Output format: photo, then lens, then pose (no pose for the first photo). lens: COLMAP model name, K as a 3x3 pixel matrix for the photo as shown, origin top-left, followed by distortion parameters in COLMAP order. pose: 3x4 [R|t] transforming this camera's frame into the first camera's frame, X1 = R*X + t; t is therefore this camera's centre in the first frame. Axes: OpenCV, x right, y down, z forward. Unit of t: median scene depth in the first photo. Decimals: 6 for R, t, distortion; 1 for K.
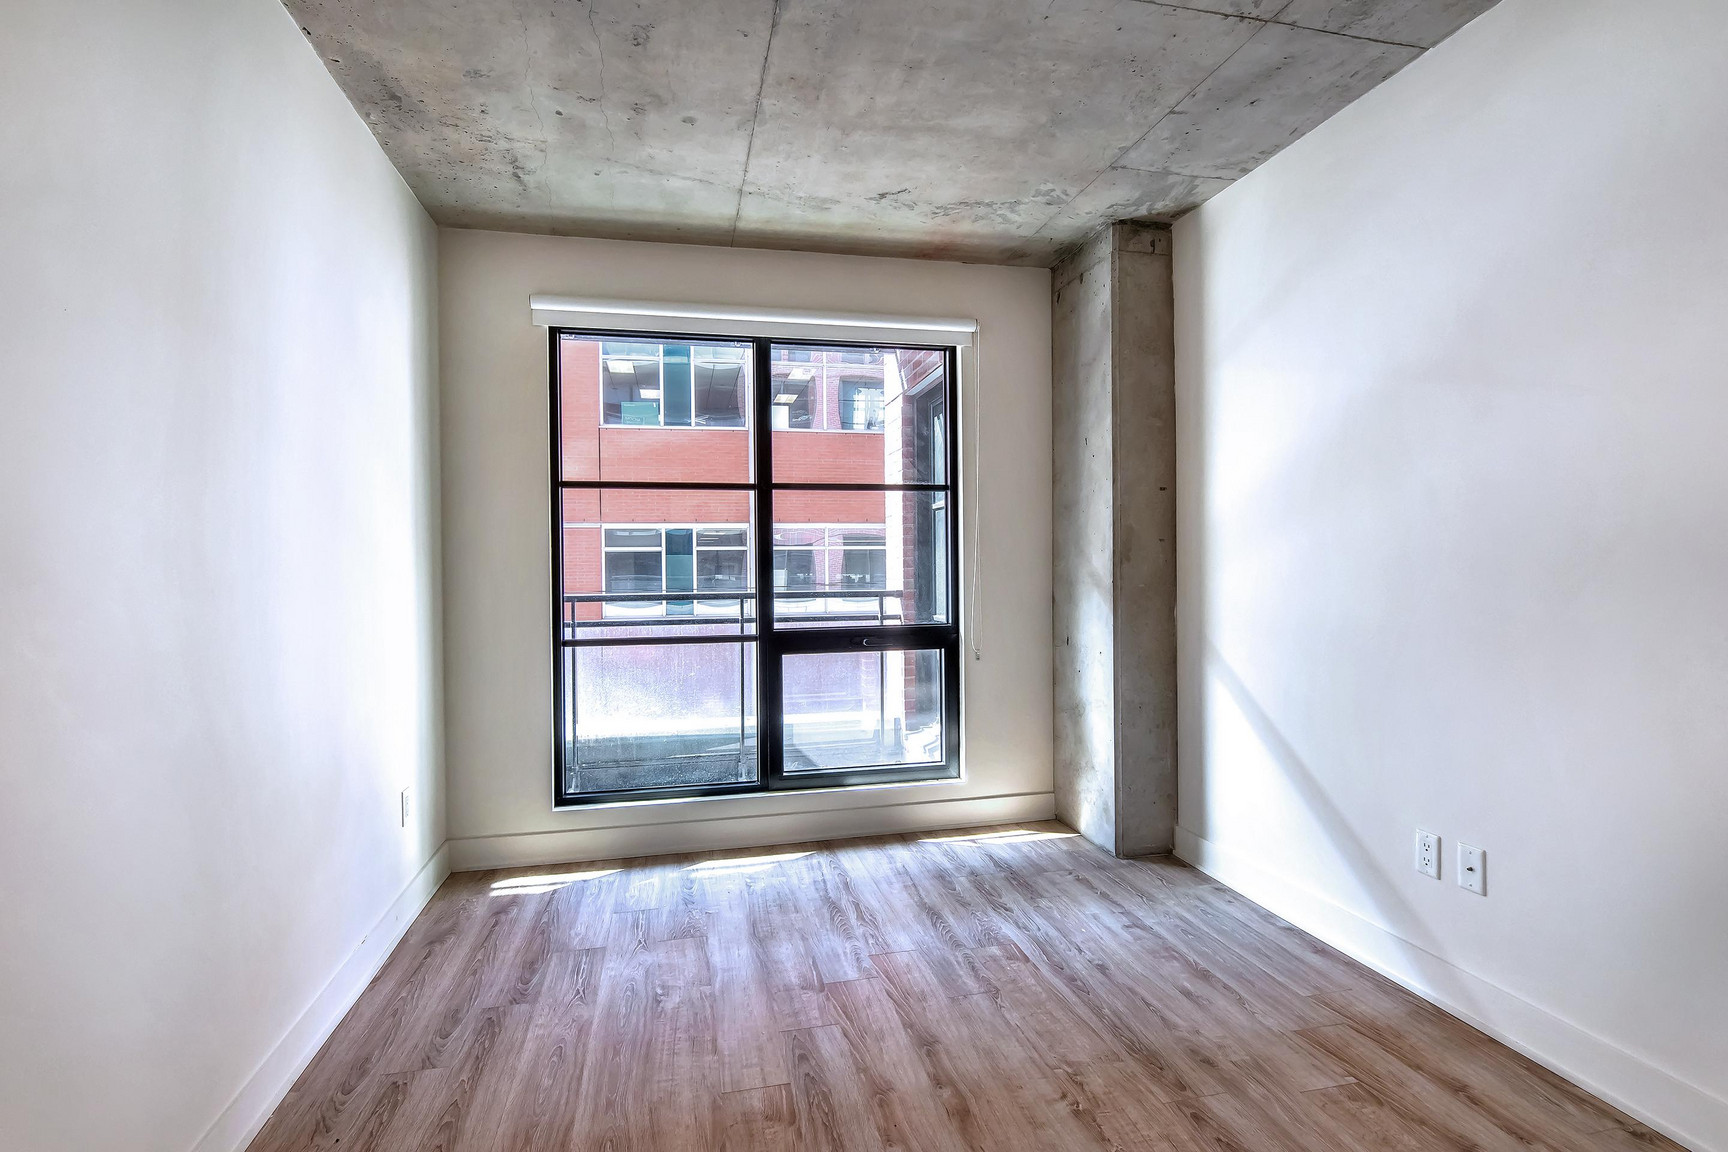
lens RADIAL K [[839.3, 0, 865.1], [0, 839.3, 571.5], [0, 0, 1]] dist [0.002772, -0.003649]
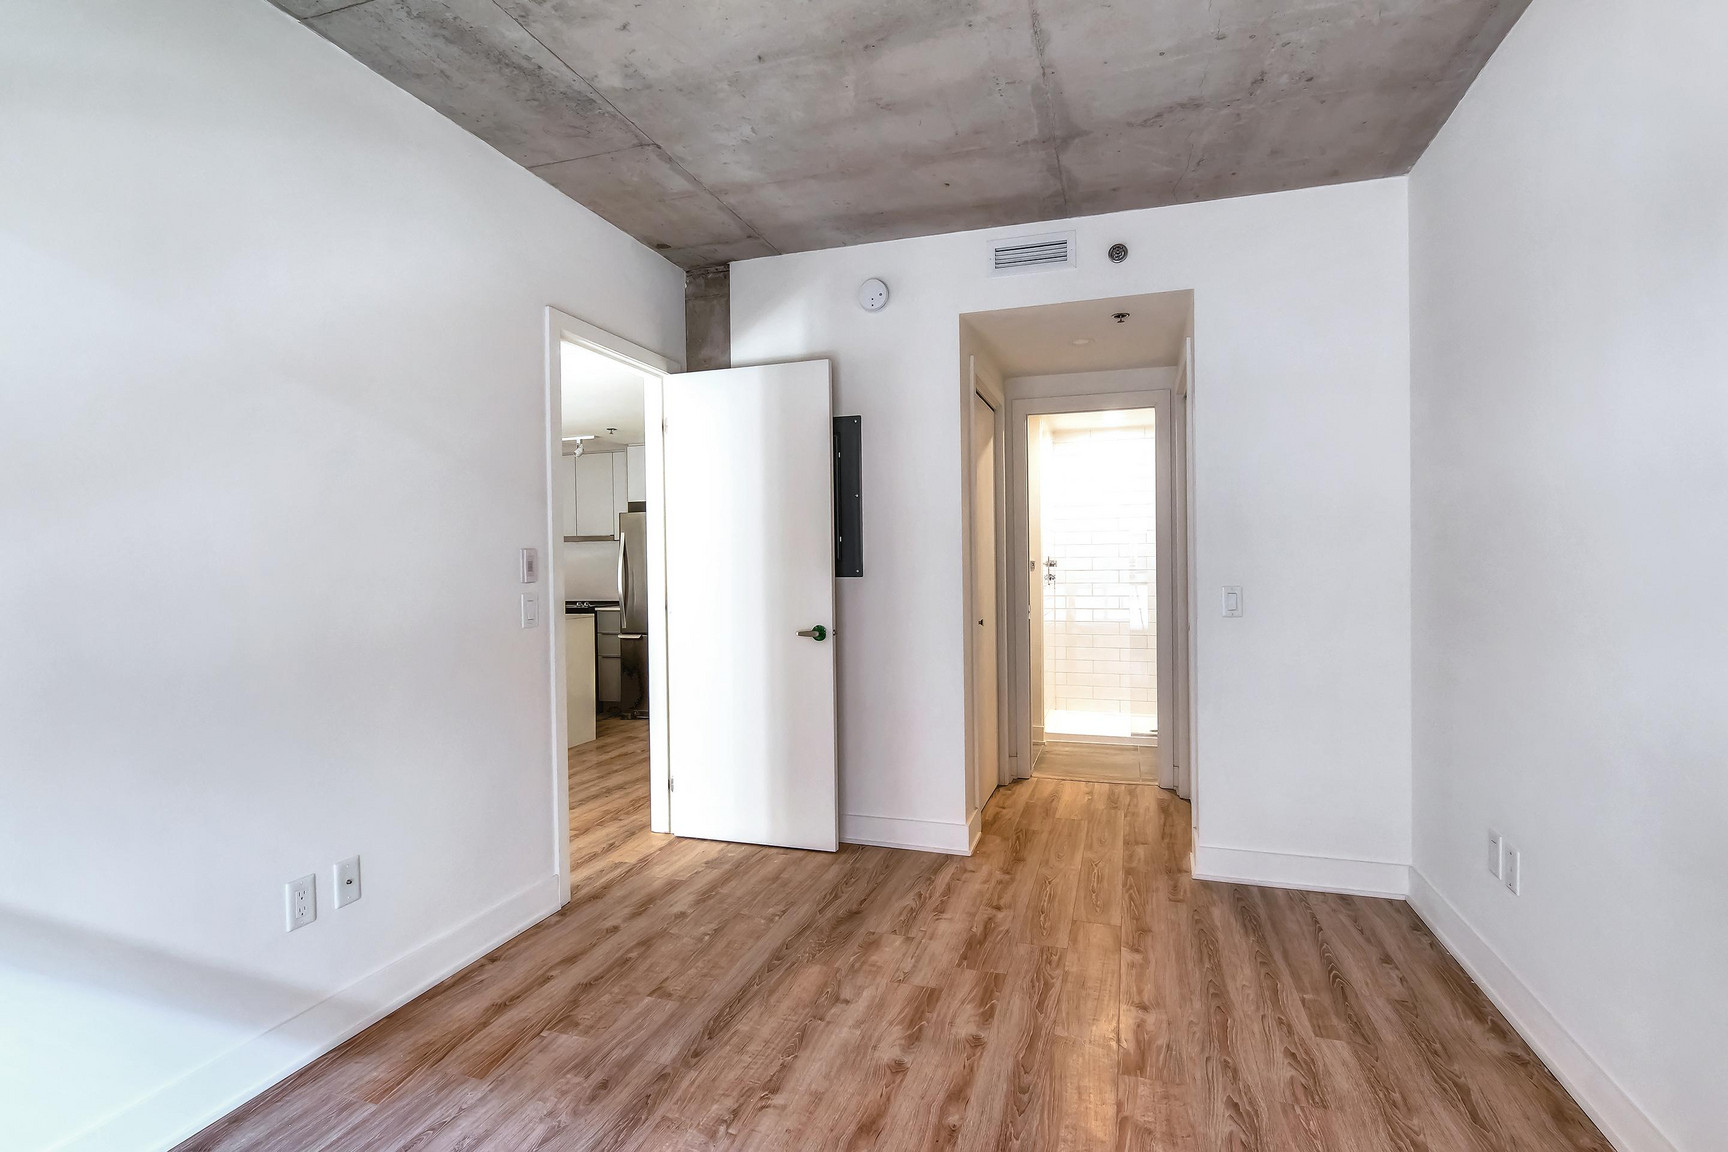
lens RADIAL K [[839.3, 0, 864.0], [0, 839.3, 576.1], [0, 0, 1]] dist [0.002772, -0.003649]
pose [[-0.863274, 0.015190, 0.504507, -0.349708], [0.025293, 0.999593, 0.013183, -0.009807], [-0.504102, 0.024141, -0.863307, 1.664686]]
